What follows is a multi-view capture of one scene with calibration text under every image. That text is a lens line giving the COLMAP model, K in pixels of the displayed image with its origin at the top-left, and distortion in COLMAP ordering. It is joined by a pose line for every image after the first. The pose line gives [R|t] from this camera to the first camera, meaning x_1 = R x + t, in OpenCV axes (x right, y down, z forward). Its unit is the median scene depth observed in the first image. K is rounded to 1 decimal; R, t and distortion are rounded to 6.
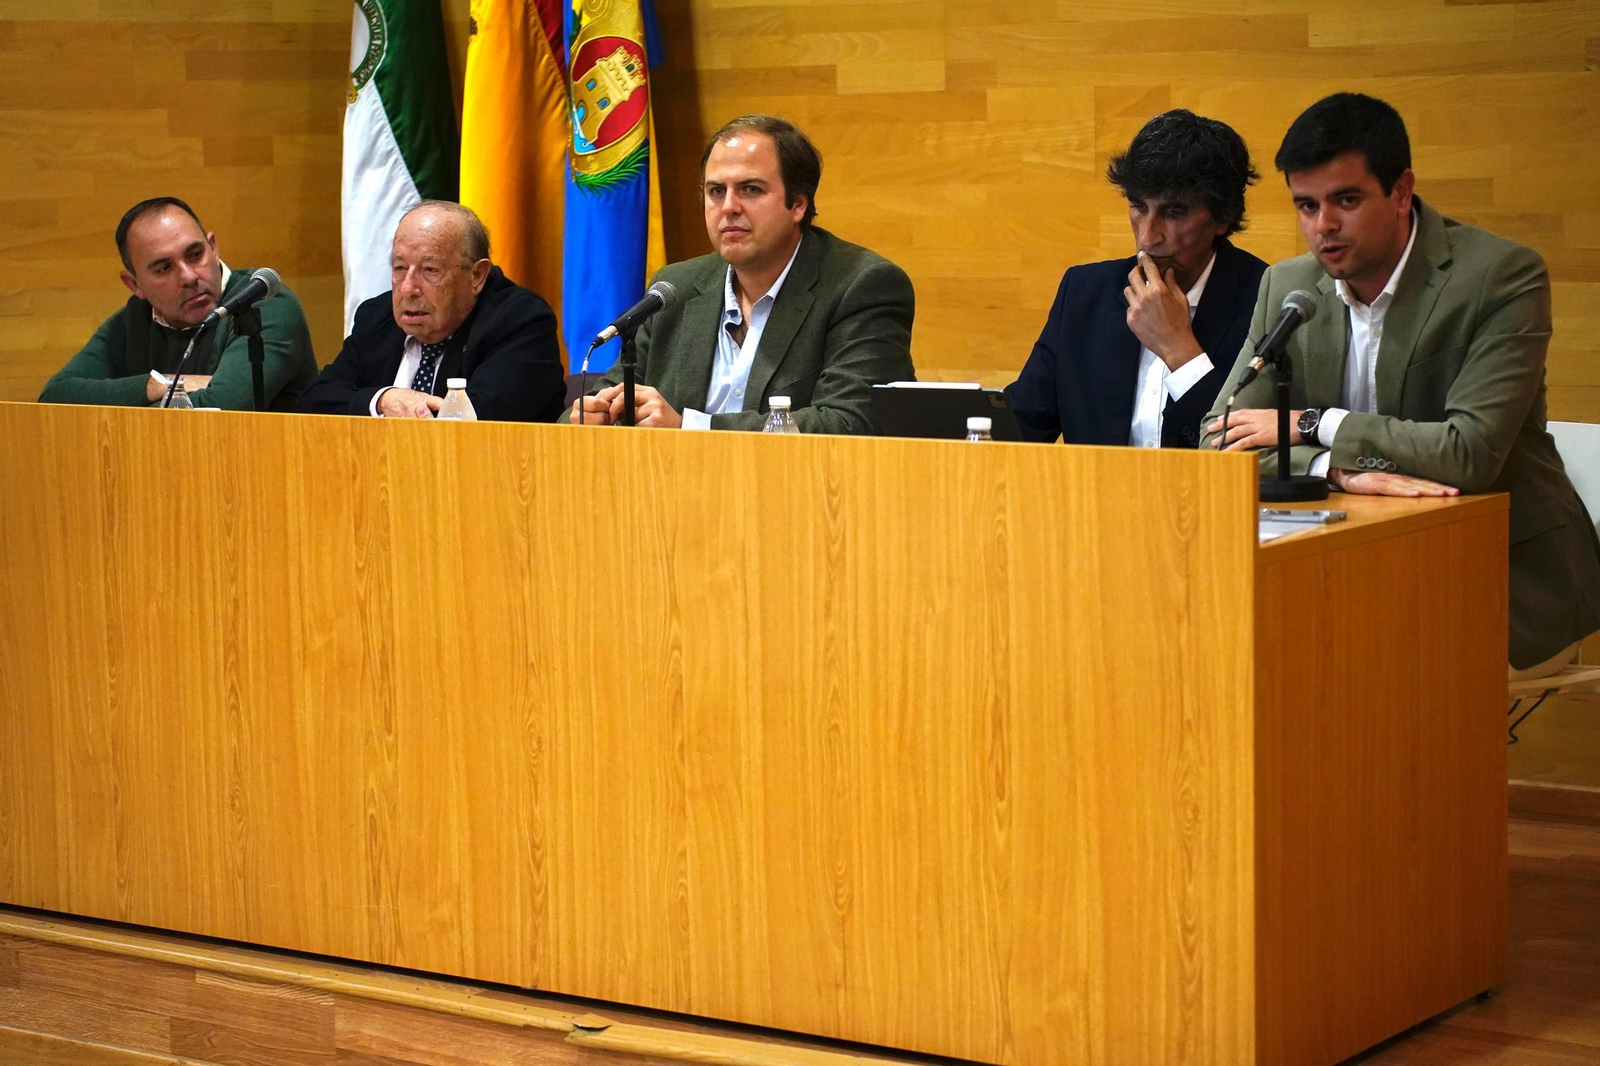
lens RADIAL K [[3436.2, 0, 800.0], [0, 3436.2, 533.0], [0, 0, 1]] dist [-0.012293, 0.253480]
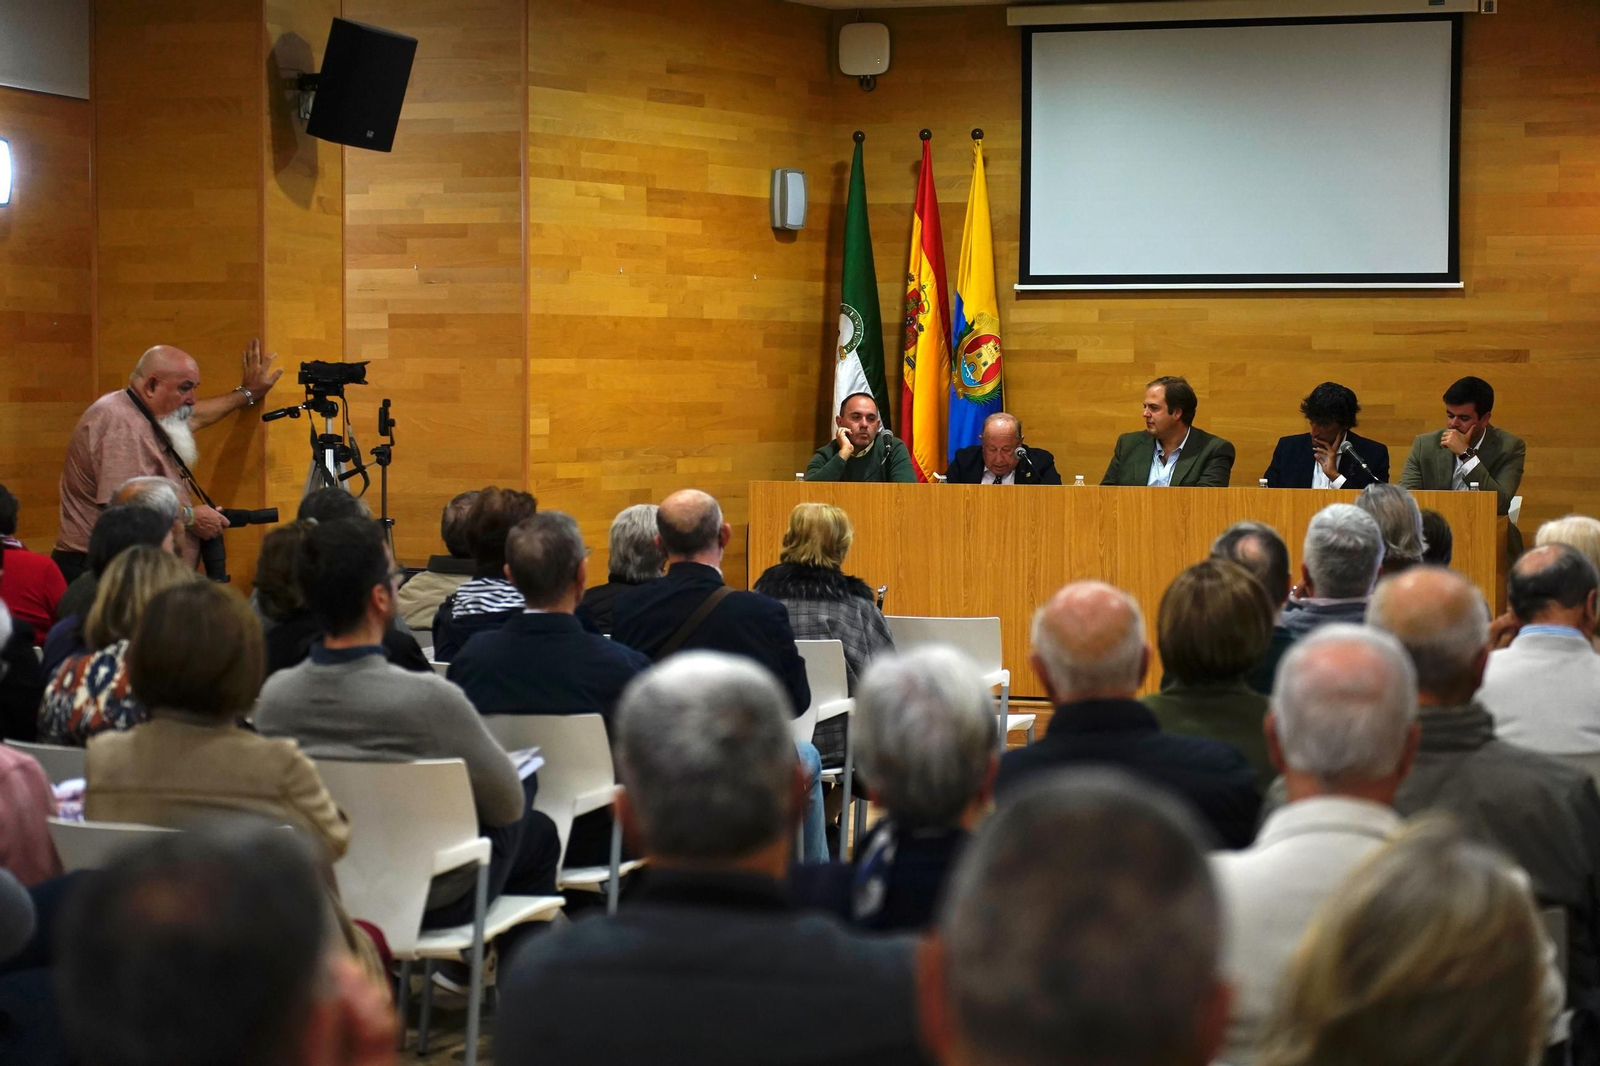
lens RADIAL K [[2962.2, 0, 800.0], [0, 2962.2, 533.0], [0, 0, 1]] dist [-0.015597, 0.084499]
pose [[0.946934, 0.005454, 0.321382, -1.036757], [0.014918, 0.998033, -0.060891, 0.131298], [-0.321082, 0.062454, 0.944990, -1.016036]]
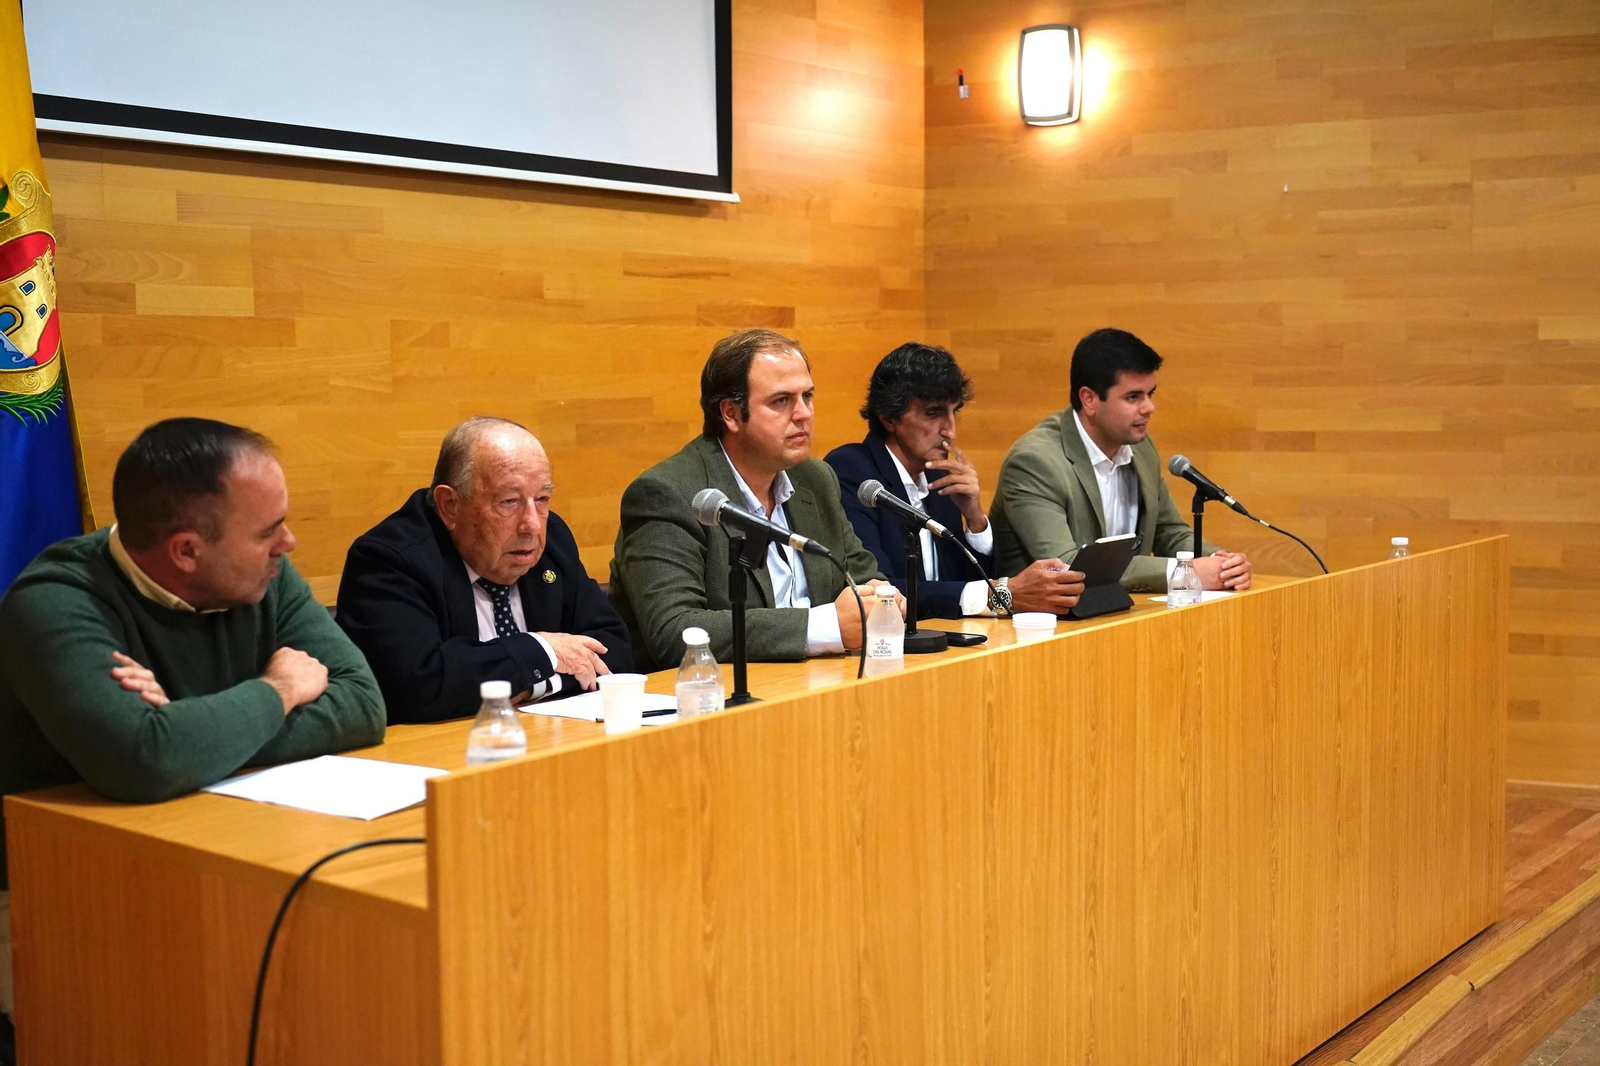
lens RADIAL K [[1809.9, 0, 800.0], [0, 1809.9, 533.0], [0, 0, 1]] dist [0.041344, -0.002025]
pose [[0.065169, -0.067930, 0.995559, -0.647665], [0.122159, 0.990719, 0.059603, -0.098761], [-0.990369, 0.117732, 0.072863, 1.039333]]
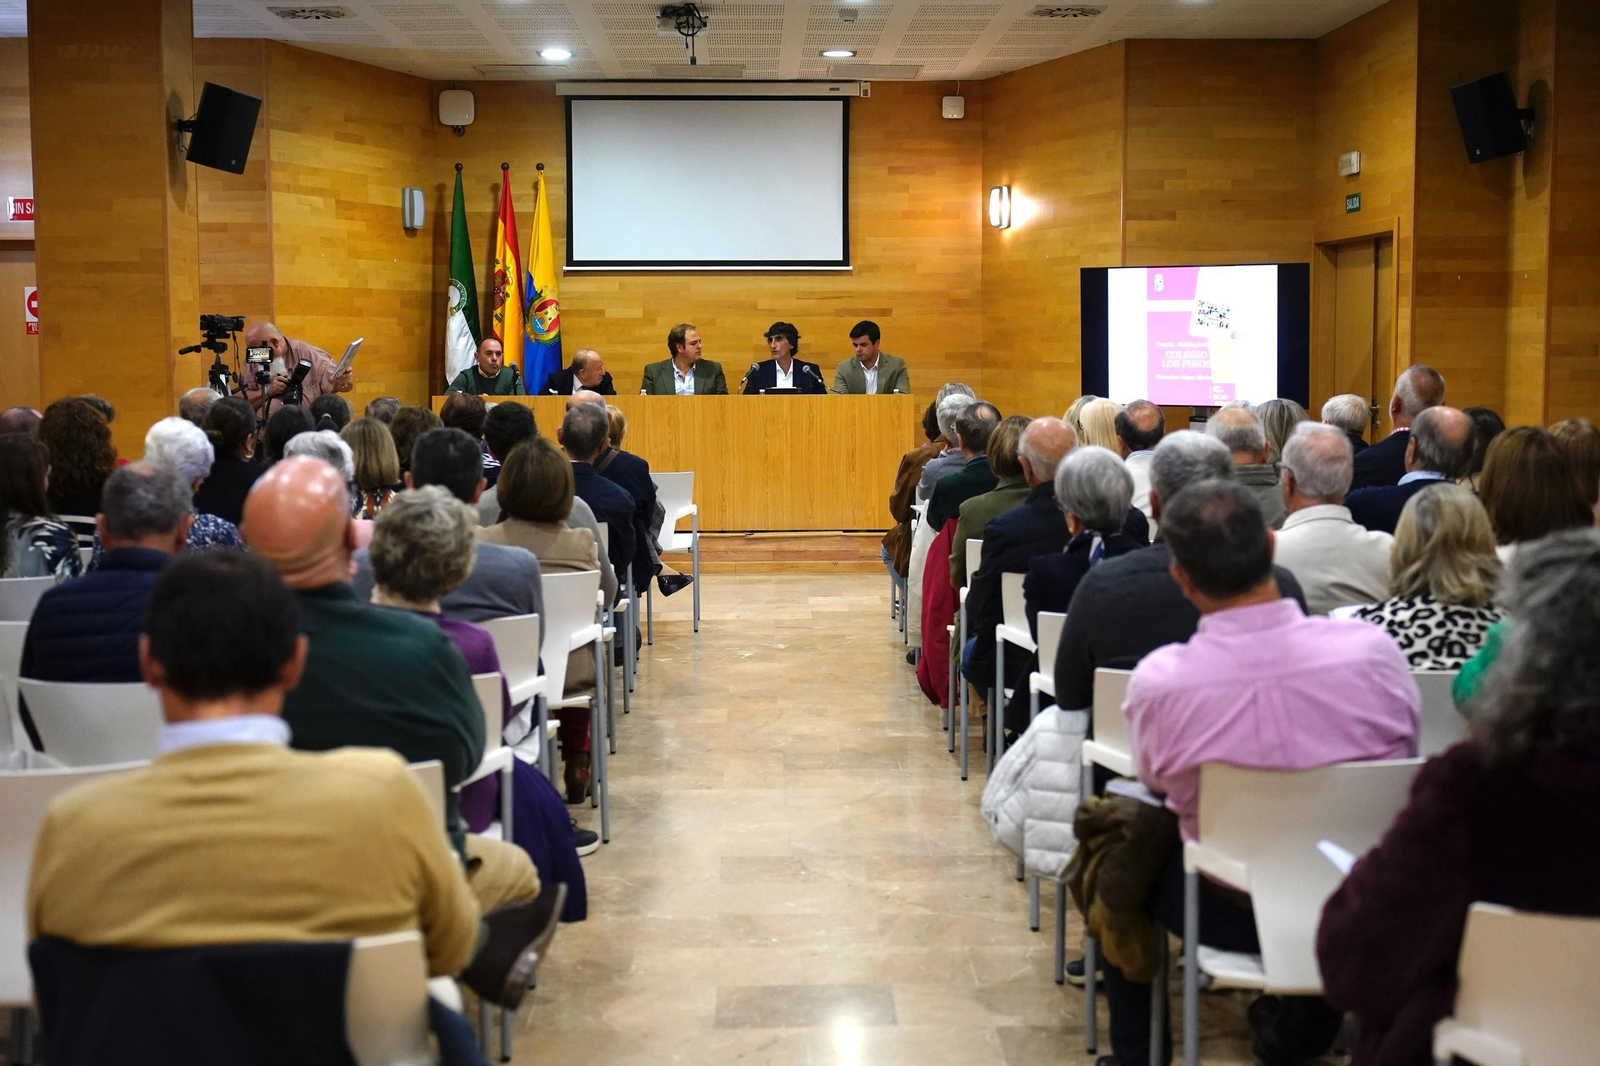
lens RADIAL K [[2137.4, 0, 800.0], [0, 2137.4, 533.0], [0, 0, 1]] dist [-0.006793, -0.023796]
pose [[0.797357, -0.037860, 0.602319, -1.498498], [0.055839, 0.998377, -0.011166, 0.162370], [-0.600919, 0.042536, 0.798177, -1.084190]]
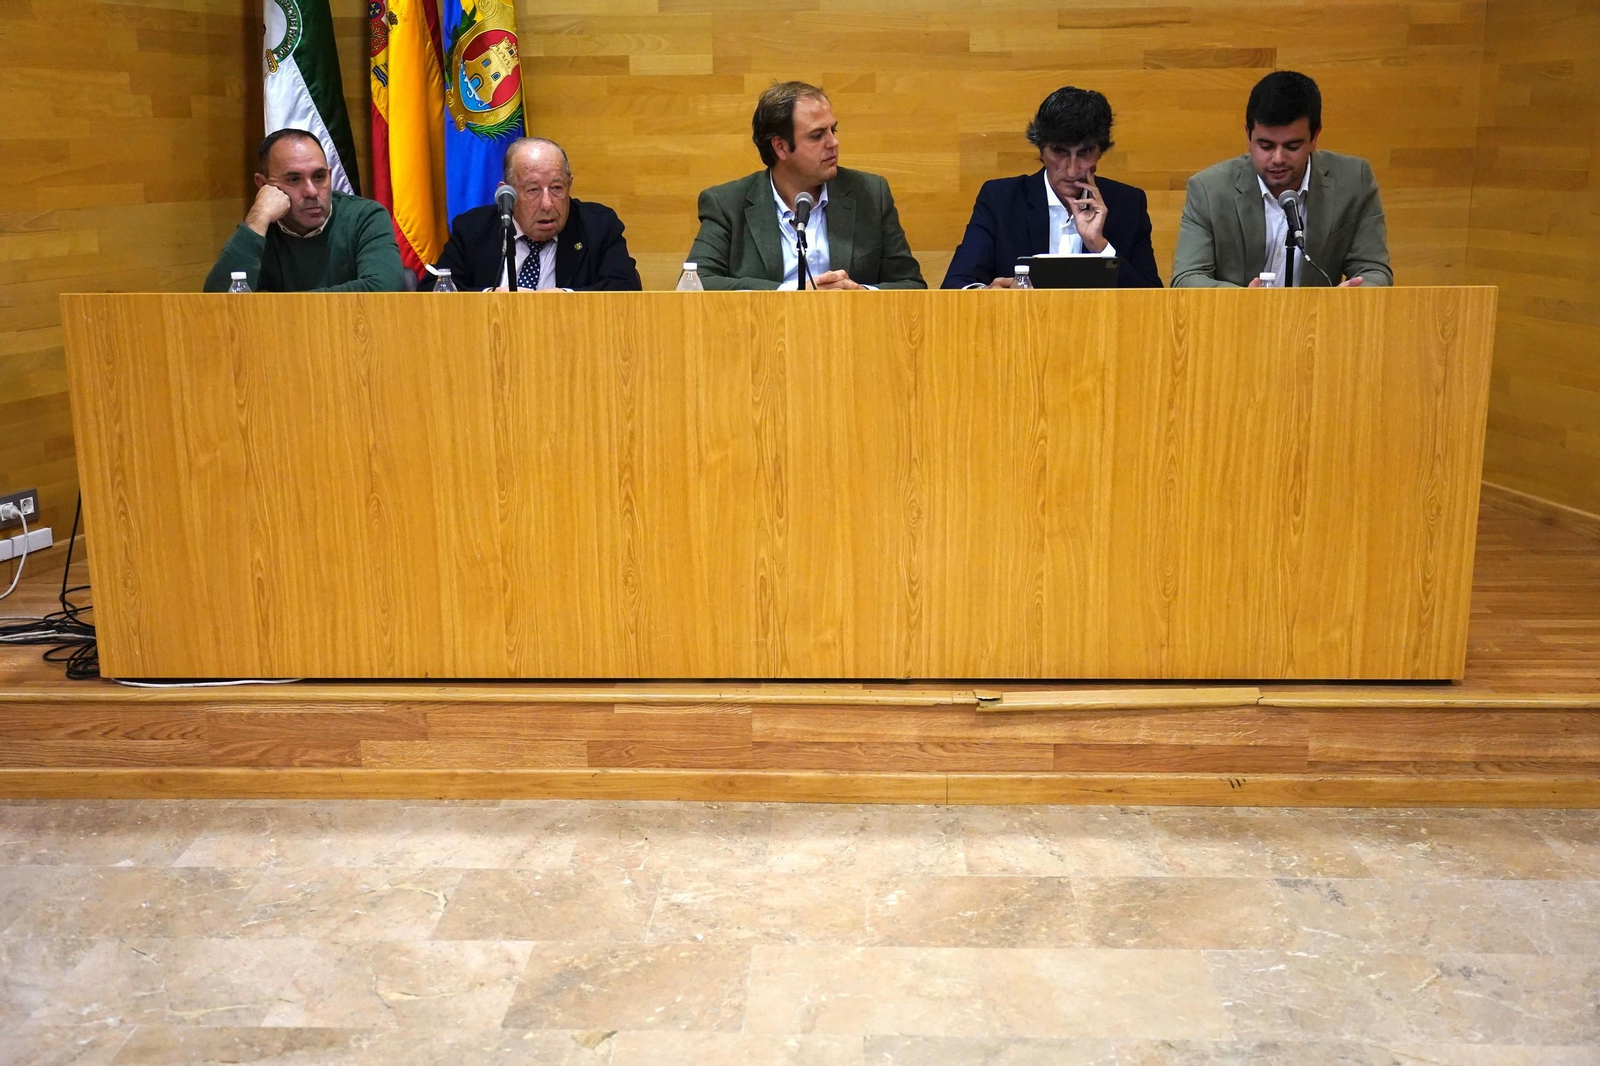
lens RADIAL K [[1655.6, 0, 800.0], [0, 1655.6, 533.0], [0, 0, 1]] dist [0.011290, 0.004484]
pose [[0.832925, -0.119056, 0.540428, -0.468555], [0.054734, 0.989518, 0.133632, -0.024928], [-0.550673, -0.081726, 0.830711, 0.421543]]
